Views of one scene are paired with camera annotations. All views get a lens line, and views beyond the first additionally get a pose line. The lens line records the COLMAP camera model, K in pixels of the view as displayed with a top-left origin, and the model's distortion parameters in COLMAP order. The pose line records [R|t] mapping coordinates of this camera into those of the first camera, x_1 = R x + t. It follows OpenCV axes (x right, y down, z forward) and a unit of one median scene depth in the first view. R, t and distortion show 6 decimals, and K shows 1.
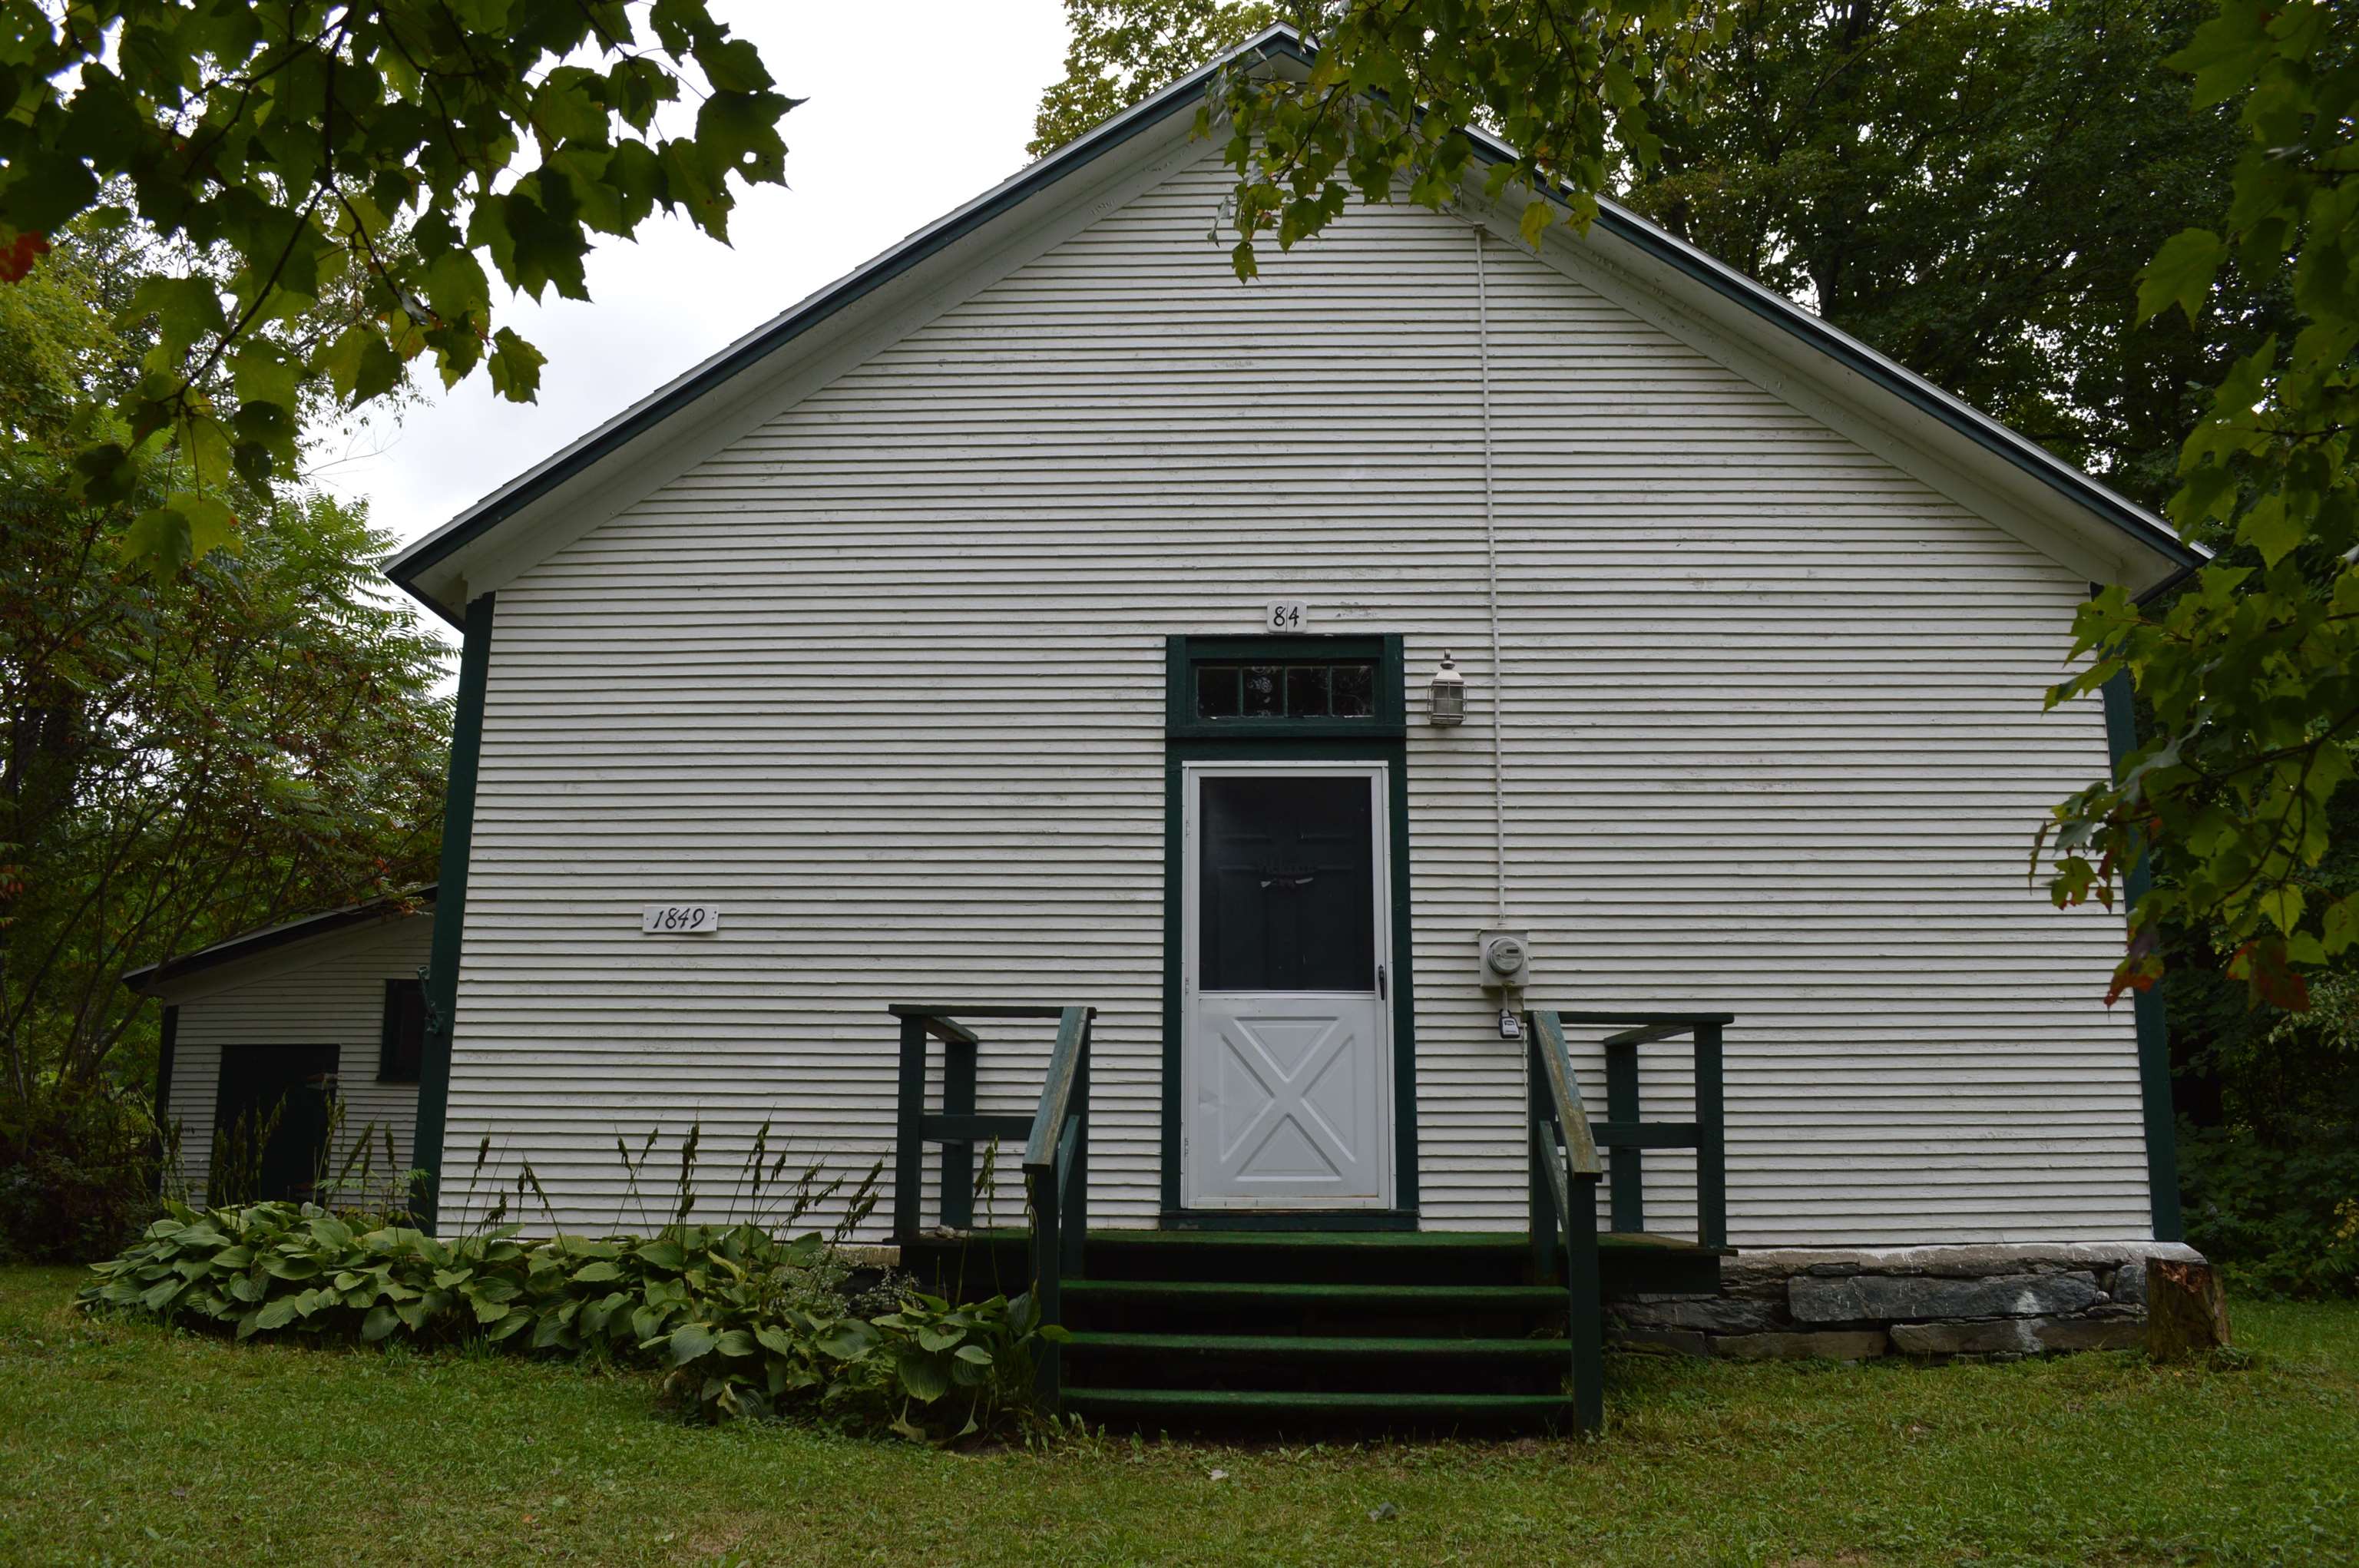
lens RADIAL K [[1879.0, 0, 1174.1], [0, 1879.0, 785.7], [0, 0, 1]] dist [-0.083331, 0.013157]
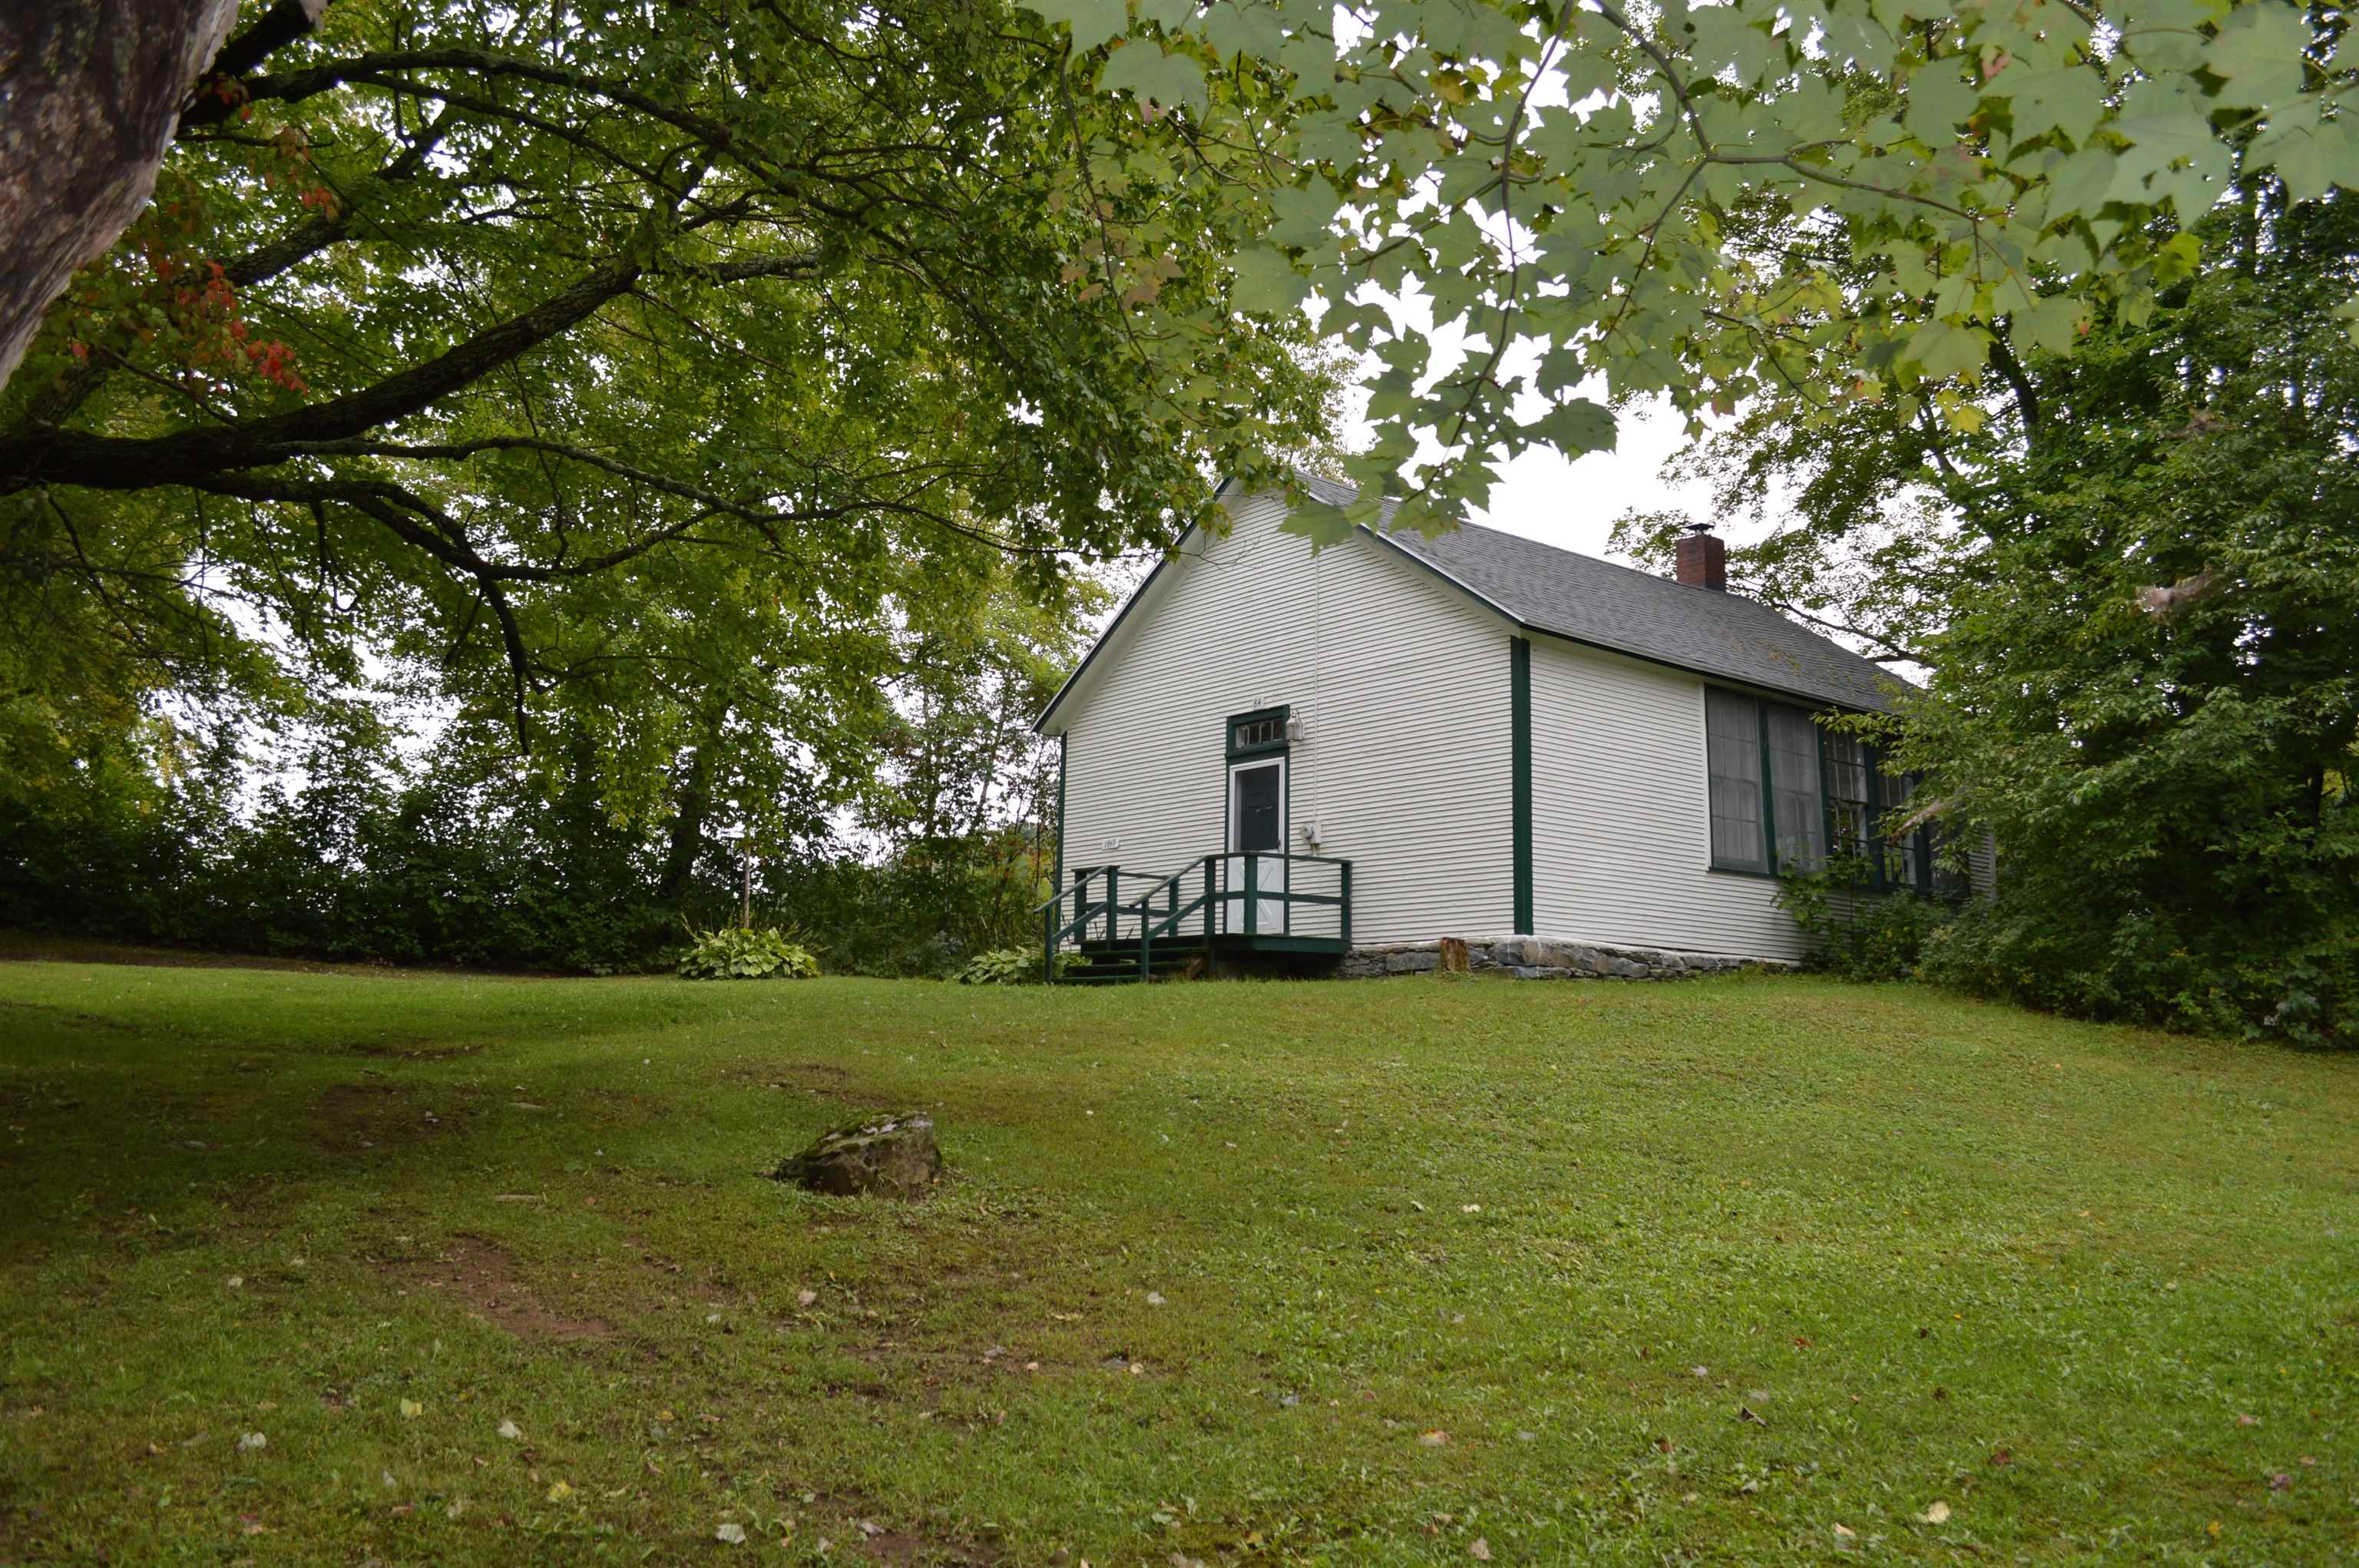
lens RADIAL K [[1879.0, 0, 1182.0], [0, 1879.0, 783.7], [0, 0, 1]] dist [-0.083331, 0.013157]
pose [[0.662749, -0.105364, -0.741392, 1.871791], [0.146552, 0.989157, -0.009569, 0.026157], [0.734361, -0.102311, 0.671004, -0.776843]]
